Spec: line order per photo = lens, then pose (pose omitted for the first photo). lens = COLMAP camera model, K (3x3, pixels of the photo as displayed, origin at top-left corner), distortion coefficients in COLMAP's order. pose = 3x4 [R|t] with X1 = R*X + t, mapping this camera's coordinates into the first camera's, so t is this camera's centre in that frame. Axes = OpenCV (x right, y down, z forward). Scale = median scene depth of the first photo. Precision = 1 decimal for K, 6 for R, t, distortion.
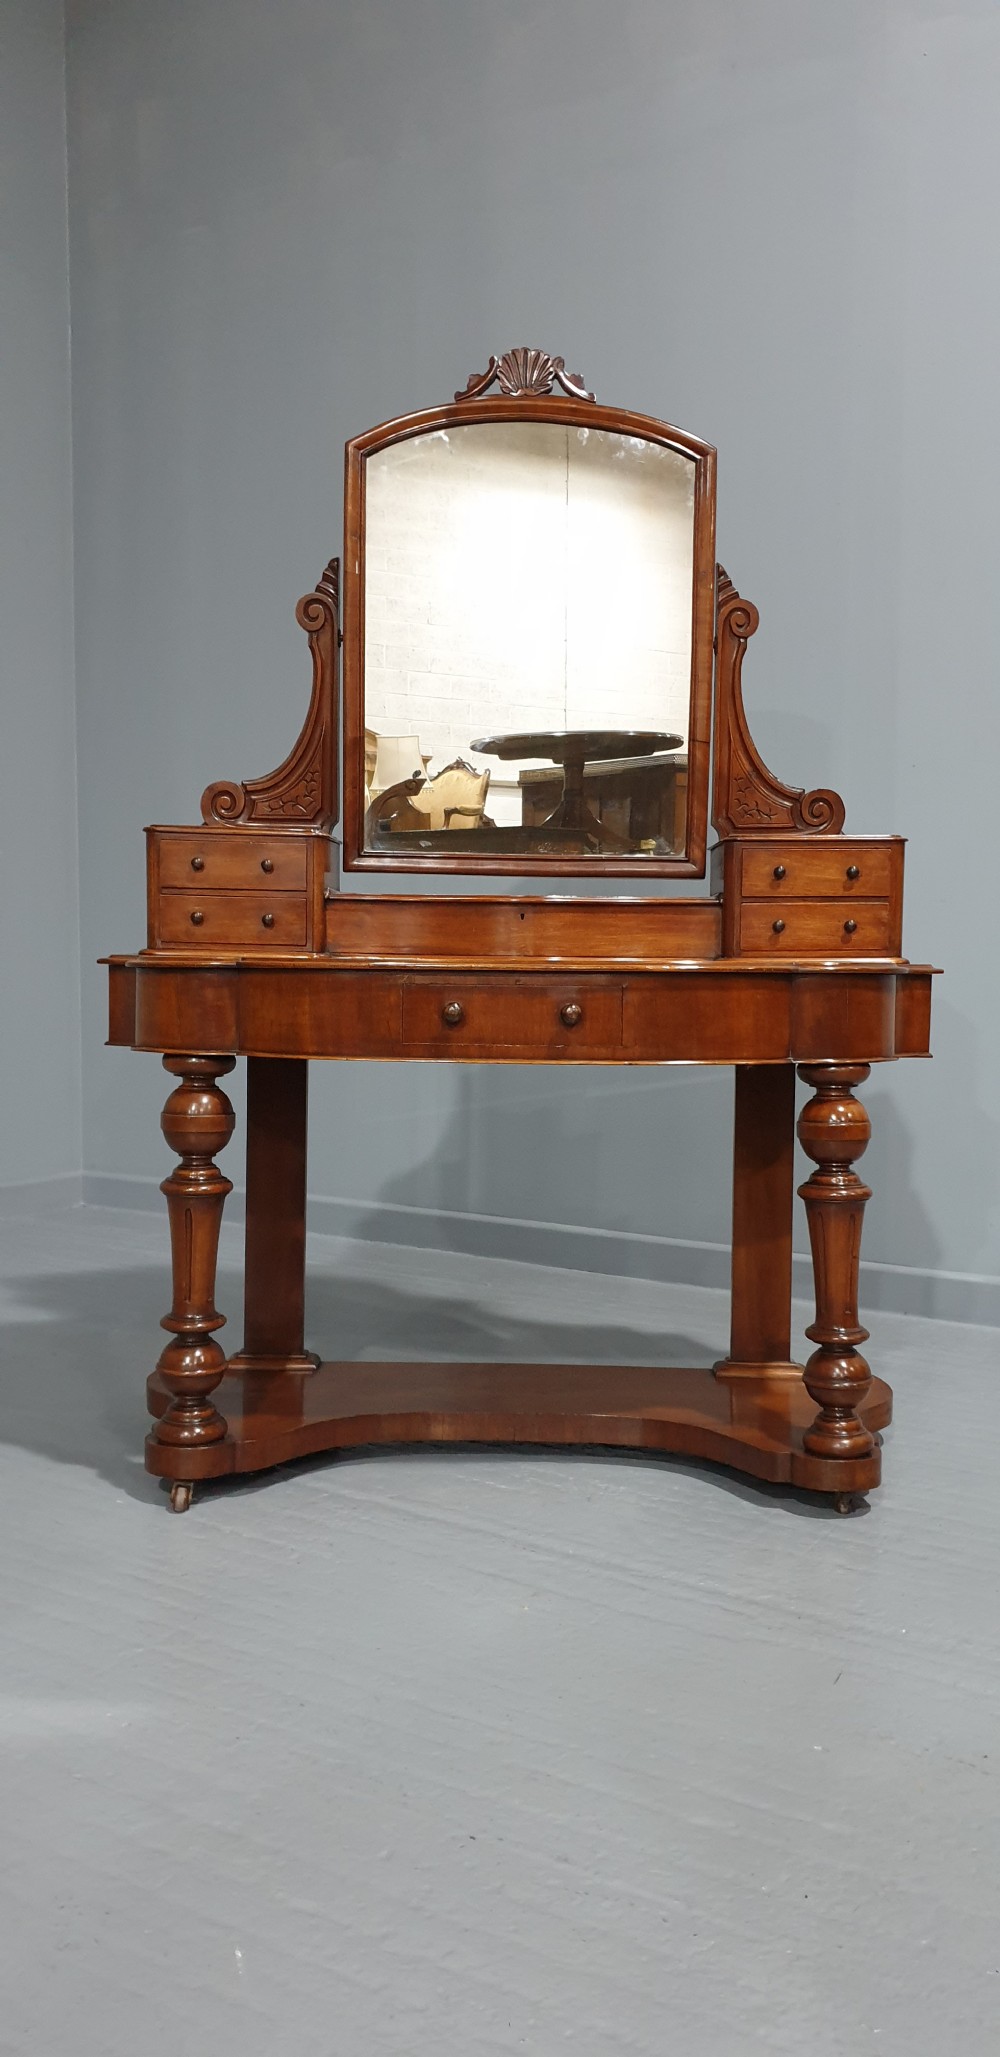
lens RADIAL K [[1585.8, 0, 516.6], [0, 1585.8, 1079.2], [0, 0, 1]] dist [0.240114, -0.642256]
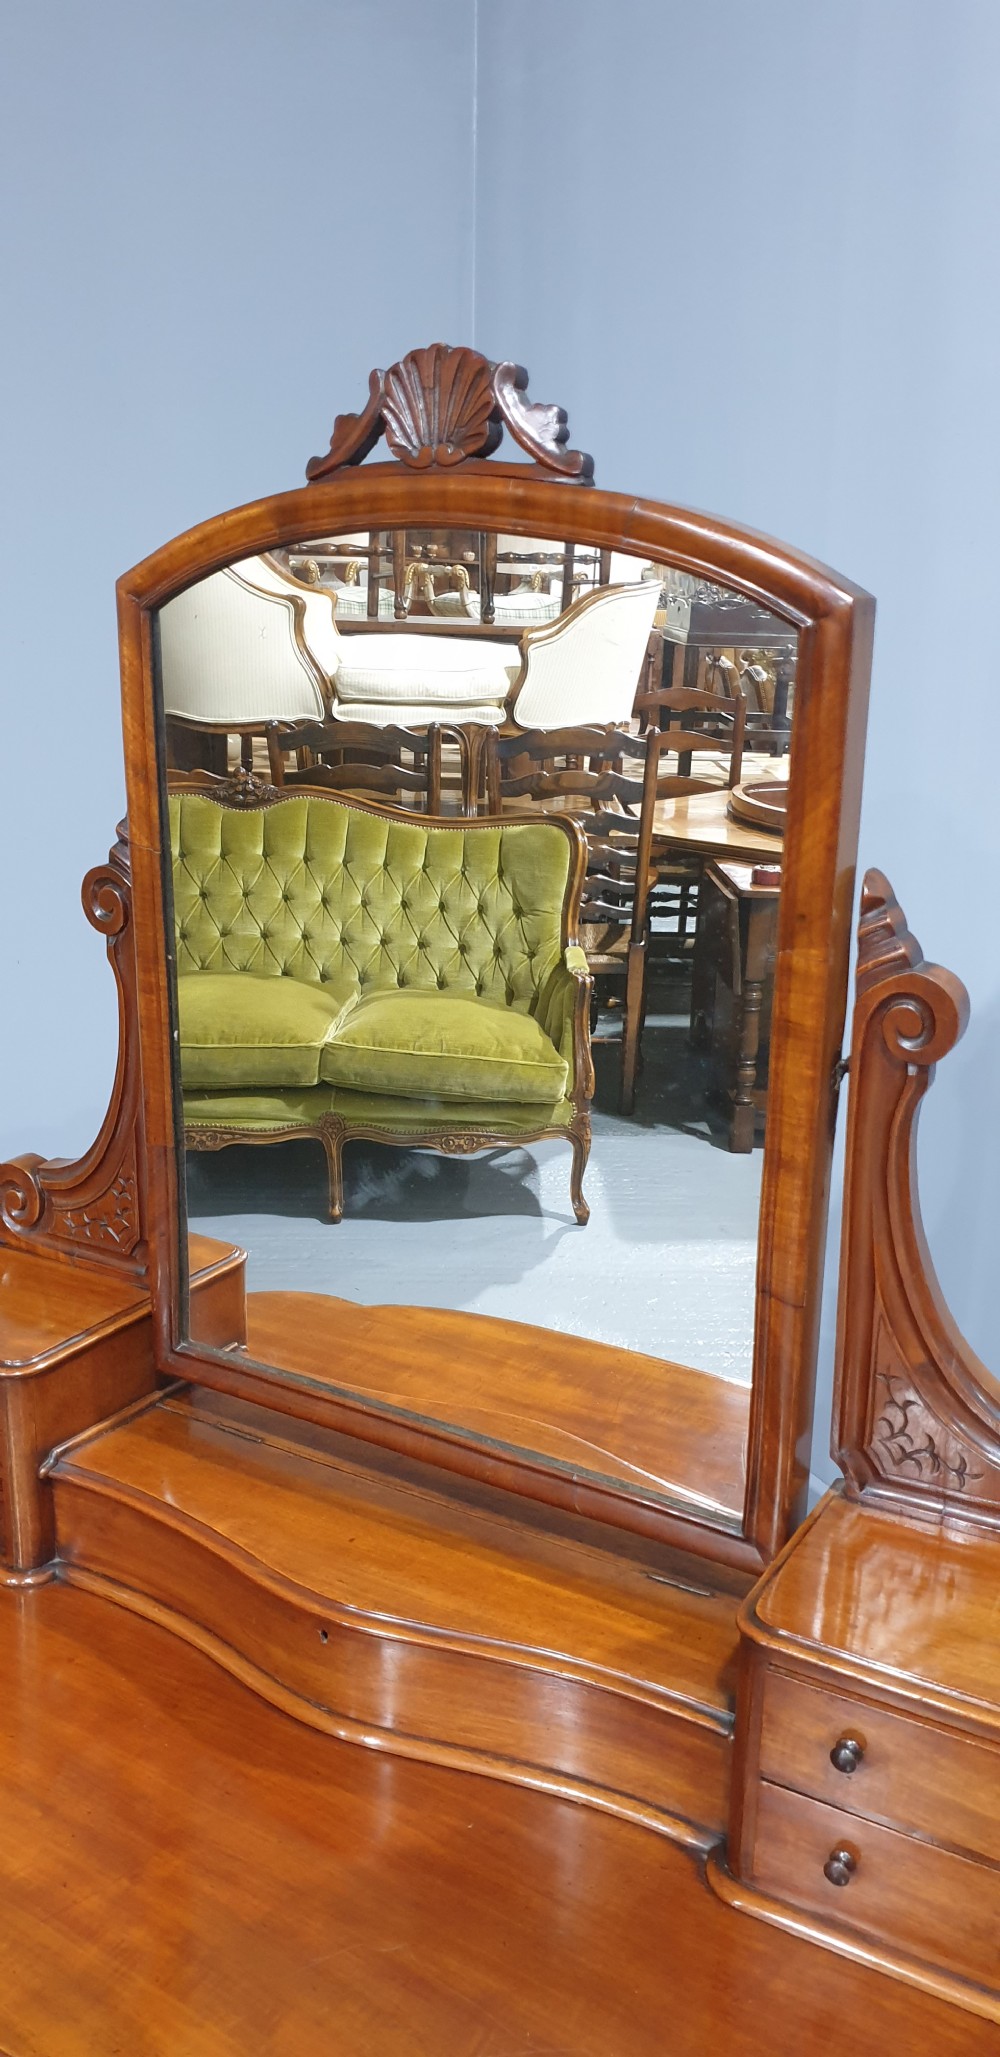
lens RADIAL K [[1585.8, 0, 516.6], [0, 1585.8, 1079.2], [0, 0, 1]] dist [0.240114, -0.642256]
pose [[0.868470, 0.146379, -0.473639, 0.255169], [-0.054185, 0.977717, 0.202812, -0.362648], [0.492772, -0.150472, 0.857049, 0.641260]]
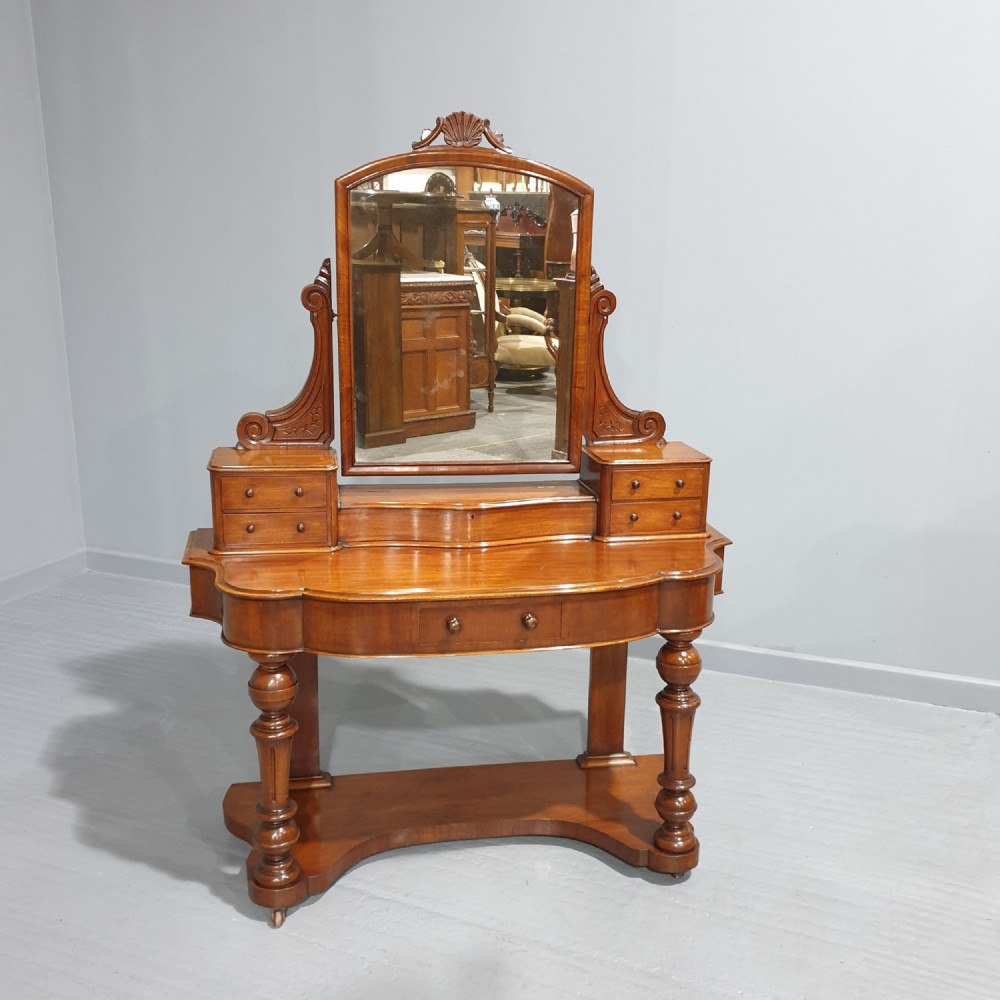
lens RADIAL K [[1029.9, 0, 503.2], [0, 1029.9, 520.0], [0, 0, 1]] dist [0.276603, -0.630506]
pose [[0.980622, -0.045204, 0.190623, -0.154973], [0.007316, 0.980787, 0.194946, -0.290838], [-0.195772, -0.189774, 0.962112, 0.046803]]
